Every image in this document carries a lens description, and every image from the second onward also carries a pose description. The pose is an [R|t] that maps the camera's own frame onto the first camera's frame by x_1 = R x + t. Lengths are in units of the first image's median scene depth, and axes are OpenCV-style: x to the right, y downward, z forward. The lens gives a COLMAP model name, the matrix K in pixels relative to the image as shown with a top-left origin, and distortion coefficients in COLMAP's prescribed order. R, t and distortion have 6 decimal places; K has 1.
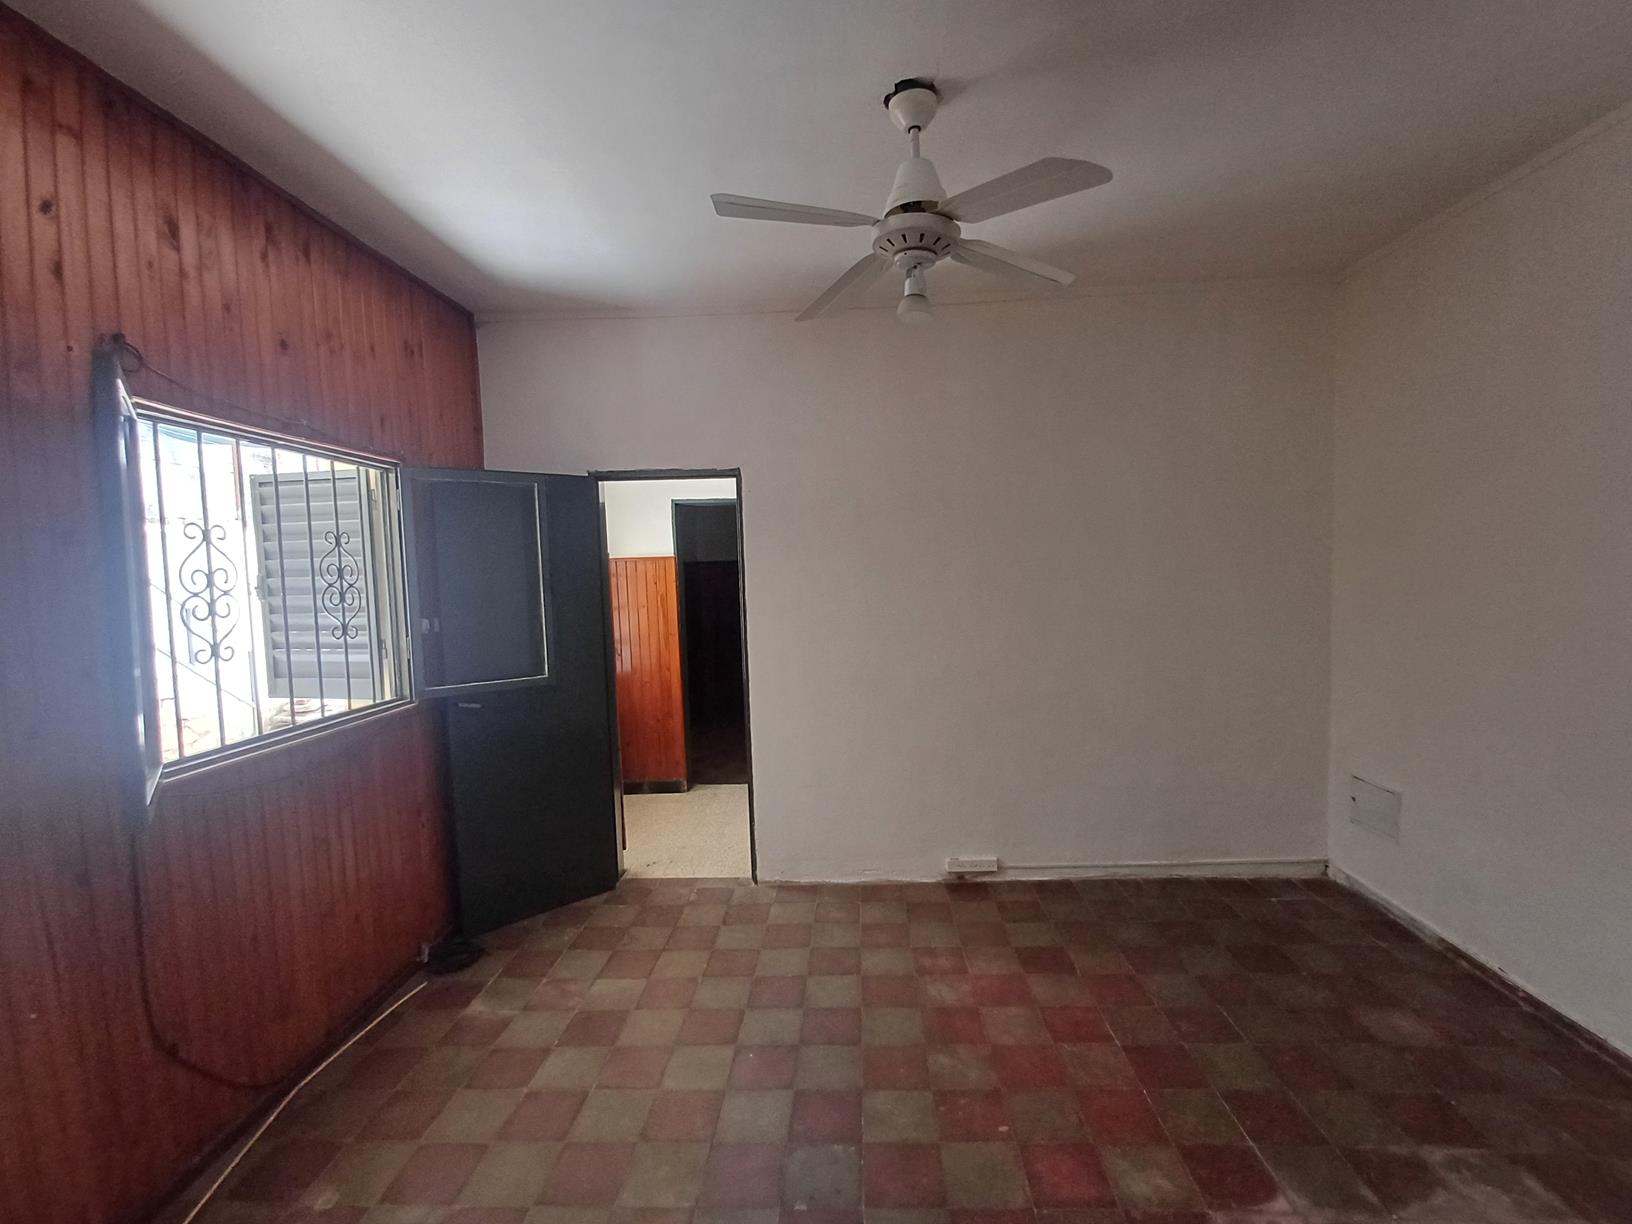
lens RADIAL K [[760.8, 0, 818.2], [0, 760.8, 617.0], [0, 0, 1]] dist [-0.002977, -0.000636]
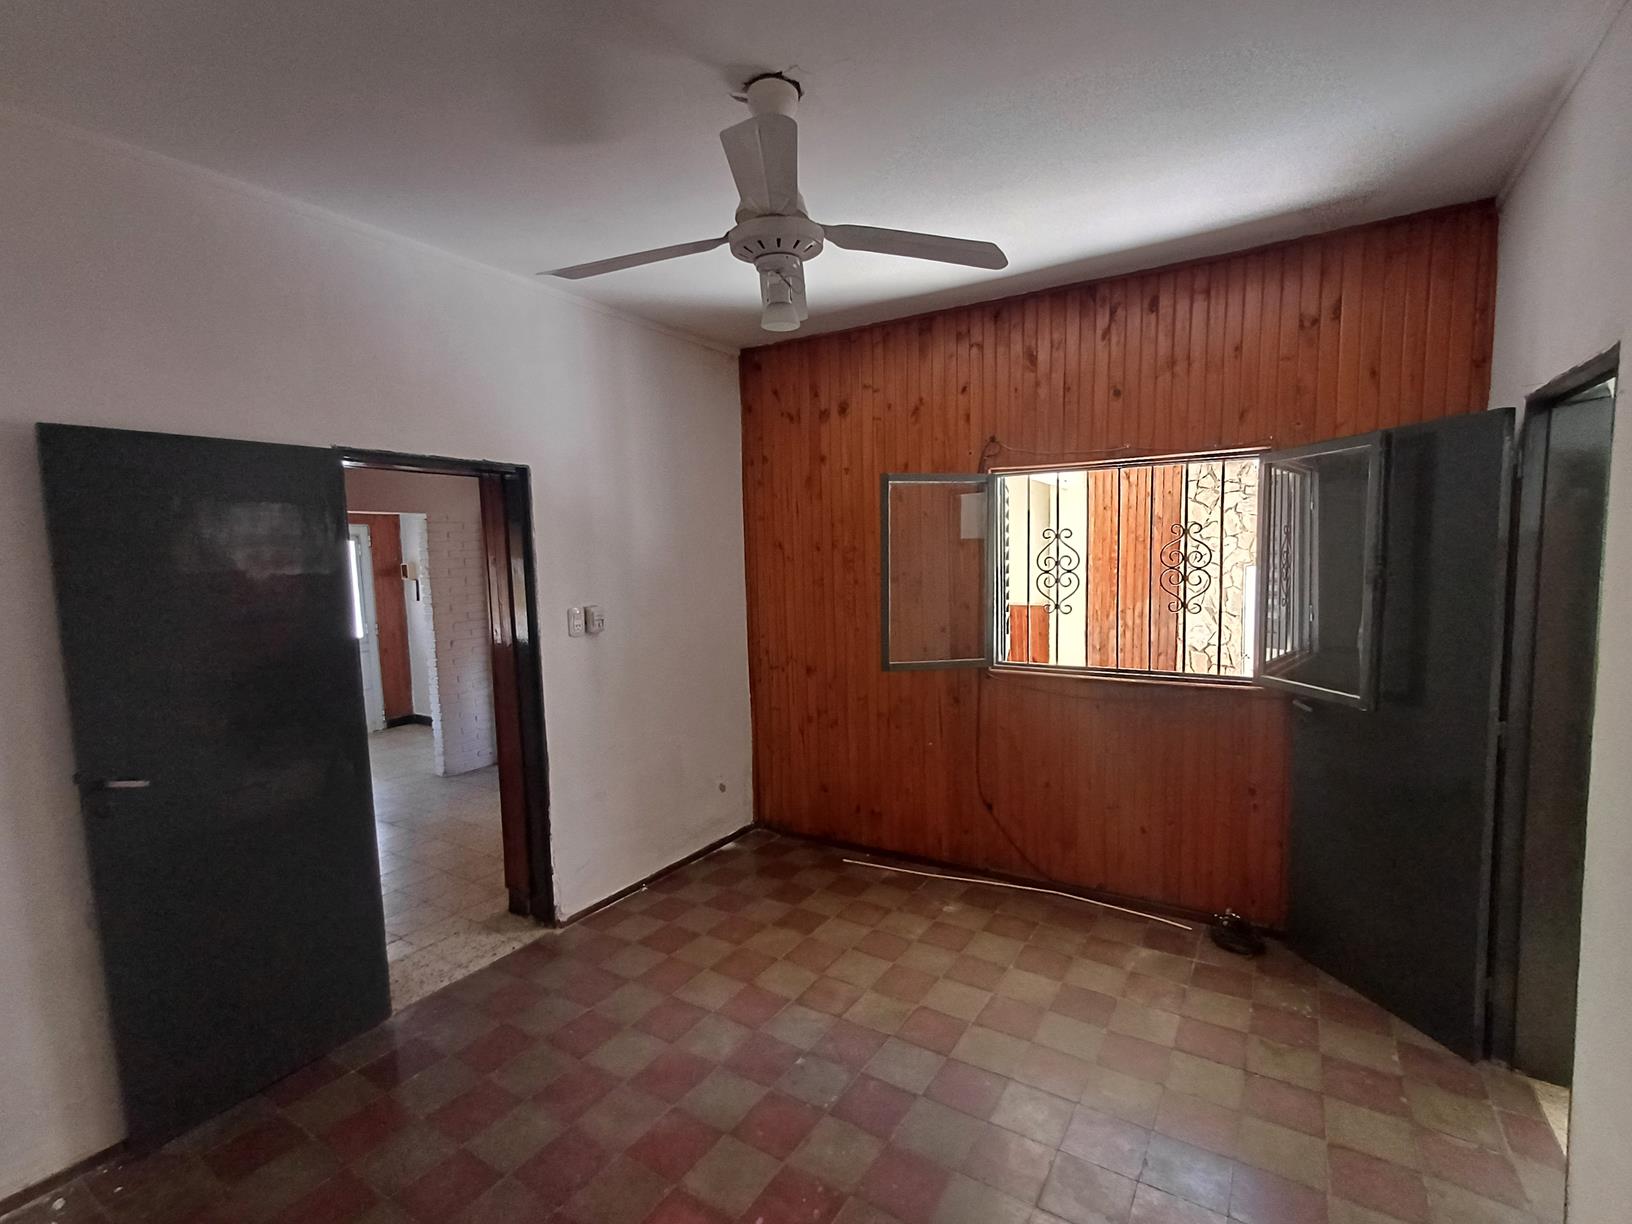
lens RADIAL K [[739.0, 0, 833.5], [0, 739.0, 617.4], [0, 0, 1]] dist [0.001885, 0.000270]
pose [[-0.483933, 0.118732, -0.867013, 0.804131], [-0.019191, 0.989075, 0.146160, -0.152425], [0.874895, 0.087370, -0.476367, 1.312827]]
